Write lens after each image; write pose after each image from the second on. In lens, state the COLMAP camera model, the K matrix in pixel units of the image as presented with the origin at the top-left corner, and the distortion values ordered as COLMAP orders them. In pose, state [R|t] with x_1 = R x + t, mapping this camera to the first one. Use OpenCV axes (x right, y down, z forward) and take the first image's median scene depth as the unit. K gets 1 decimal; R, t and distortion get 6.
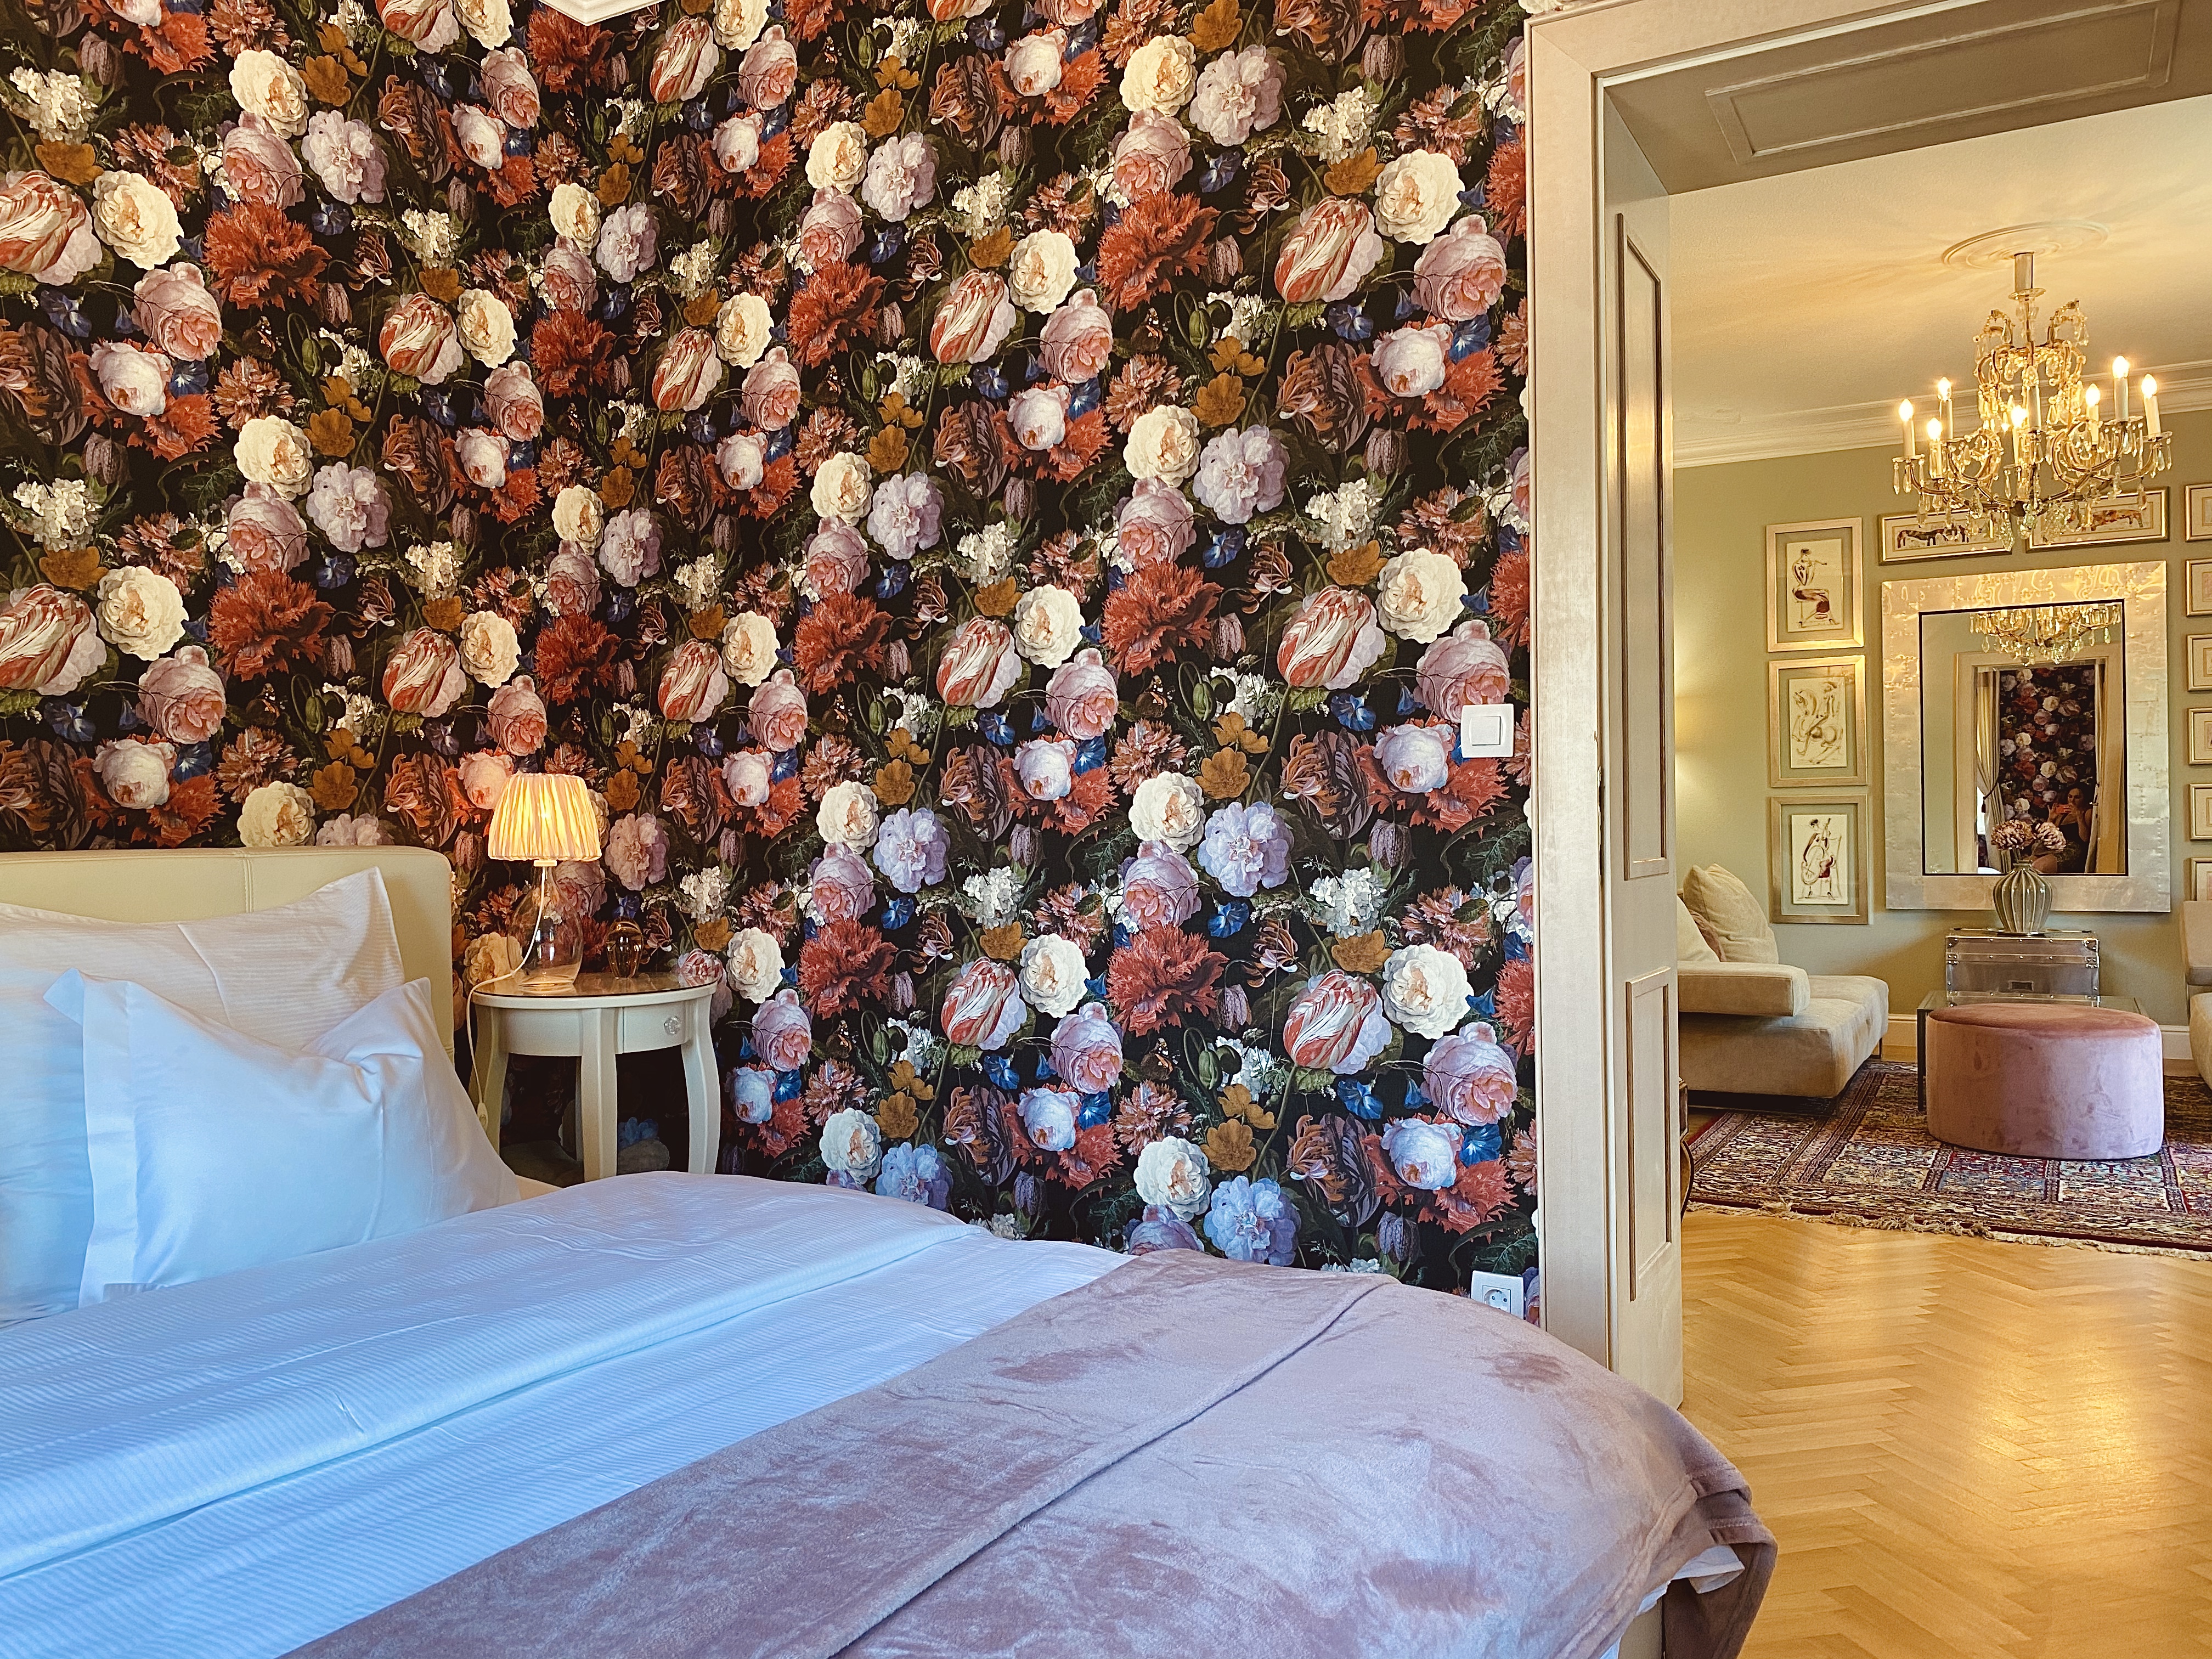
lens RADIAL K [[1707.9, 0, 1110.1], [0, 1707.9, 838.3], [0, 0, 1]] dist [0.040097, -0.054720]
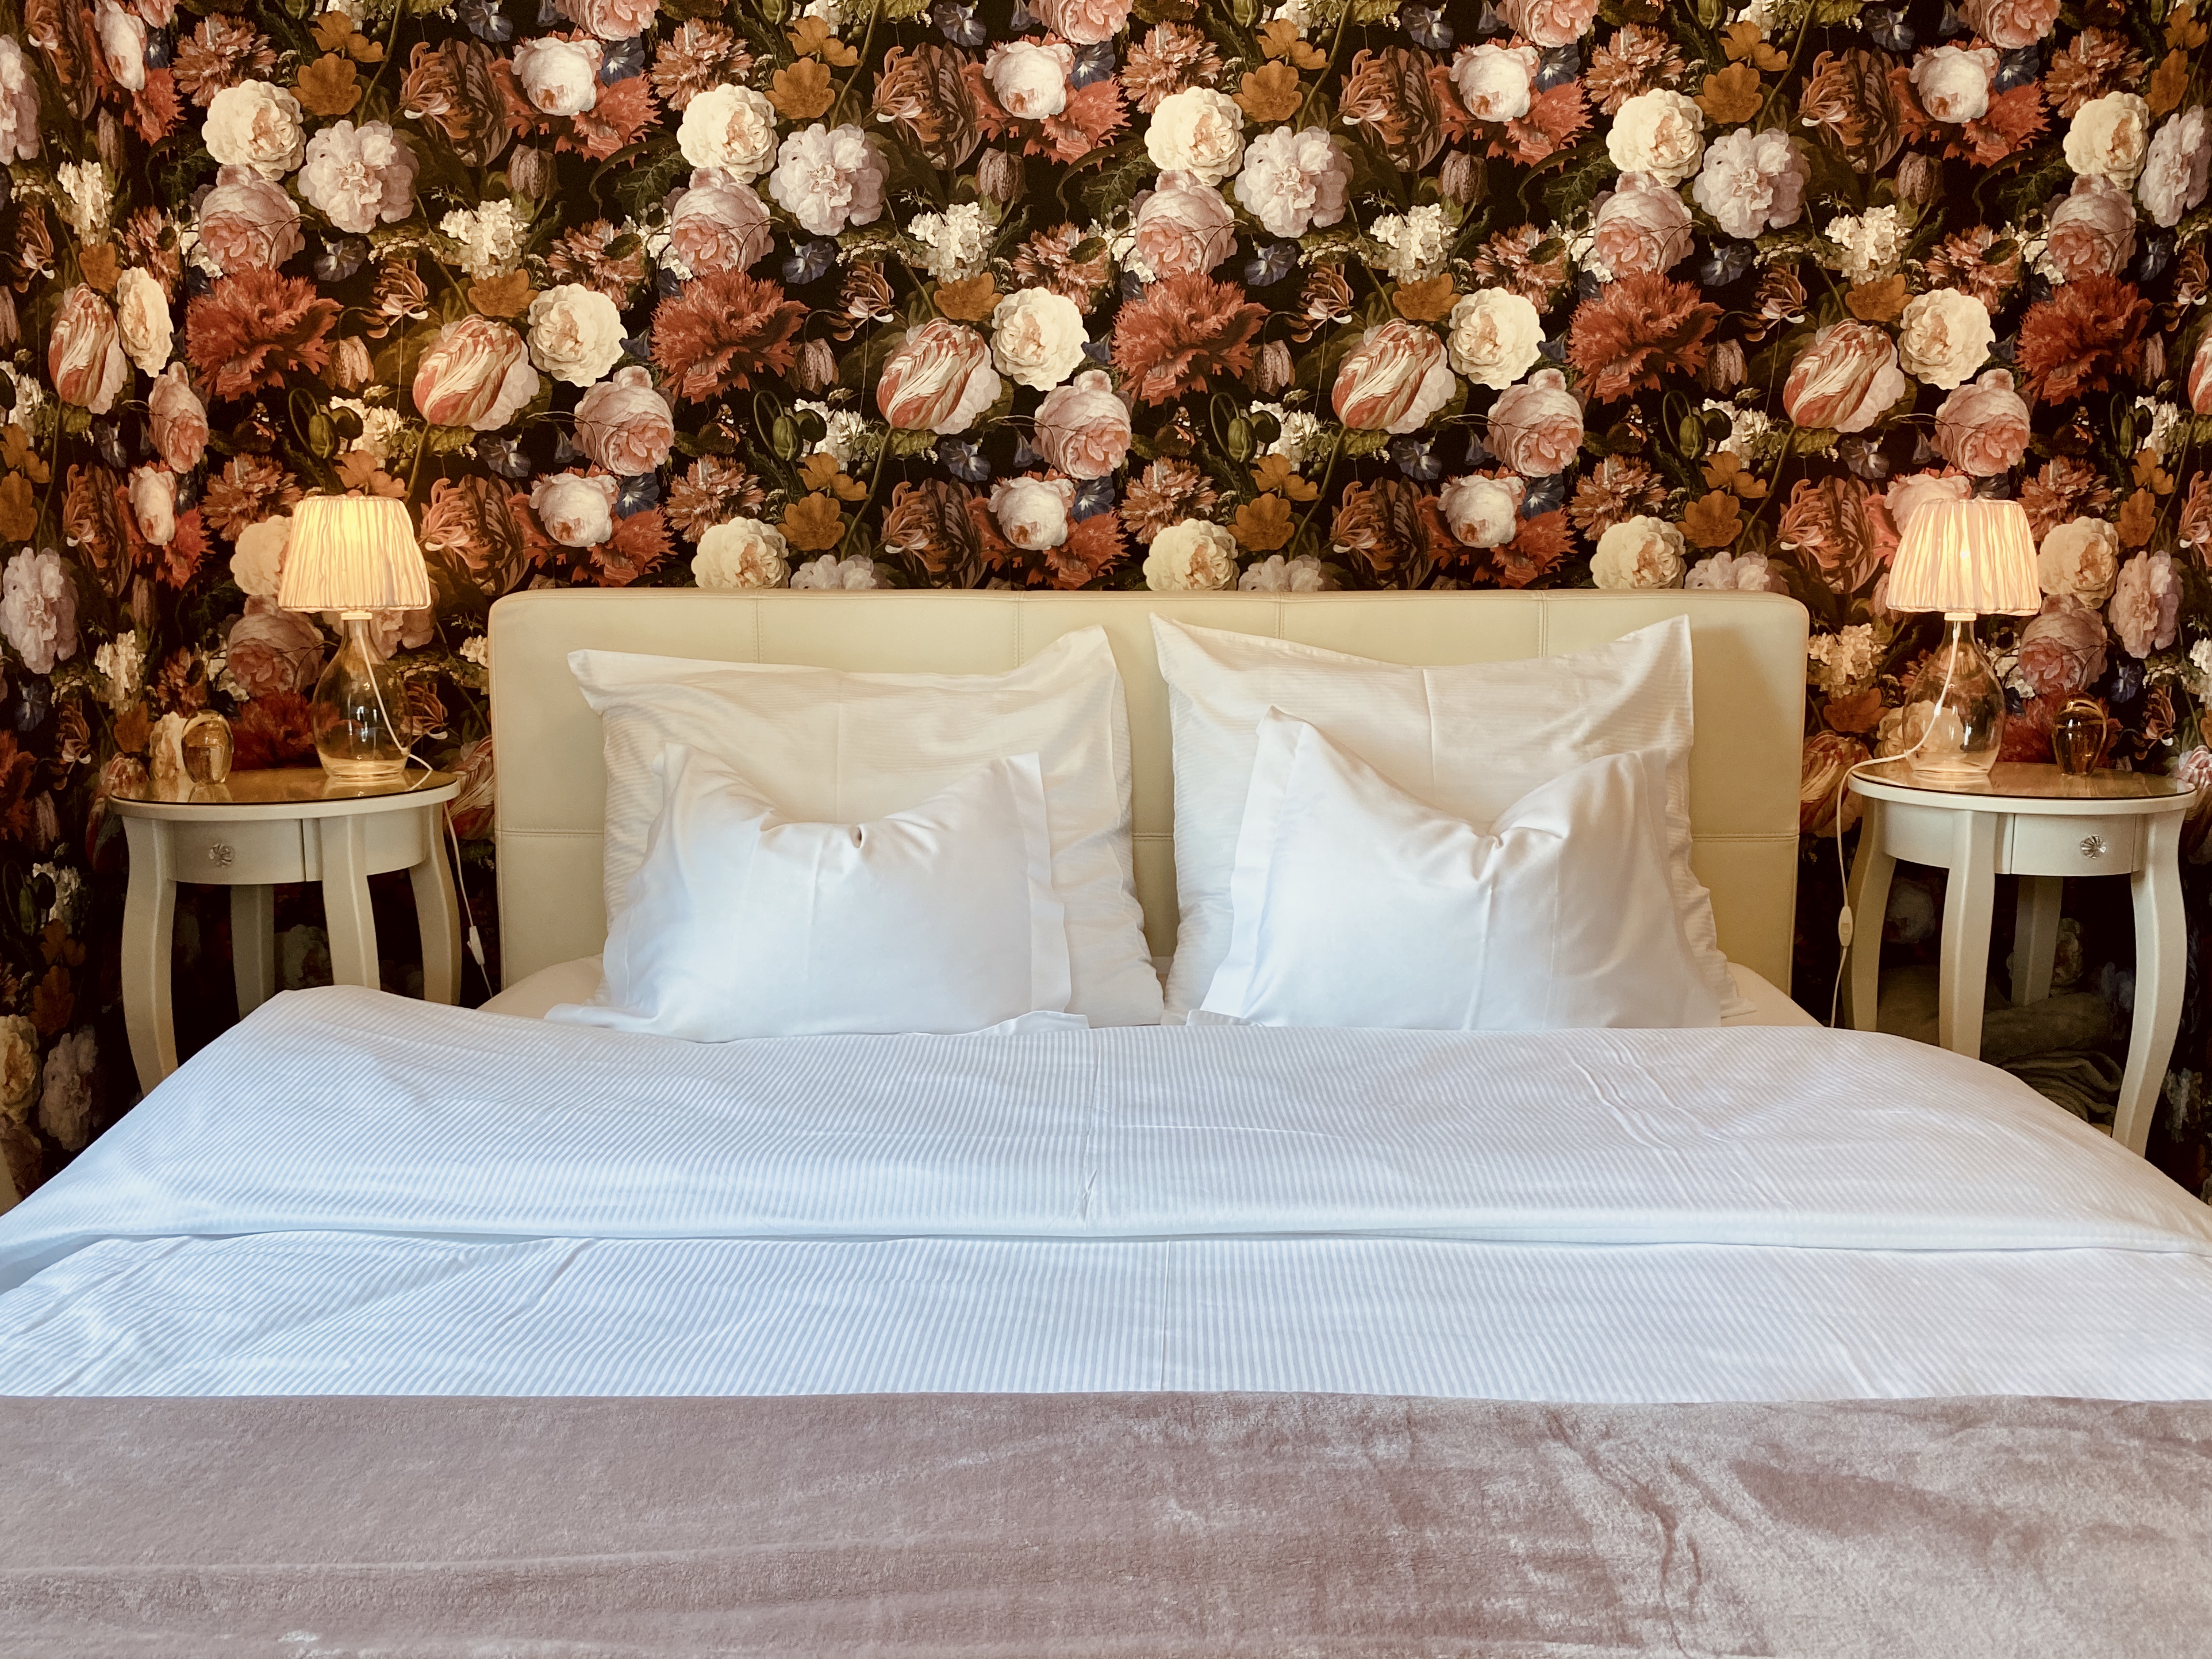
lens RADIAL K [[1707.9, 0, 1114.8], [0, 1707.9, 829.8], [0, 0, 1]] dist [0.040097, -0.054720]
pose [[0.506775, 0.137972, -0.850966, 0.219857], [-0.012314, 0.988167, 0.152884, -0.006210], [0.861990, -0.066999, 0.502478, 0.398581]]
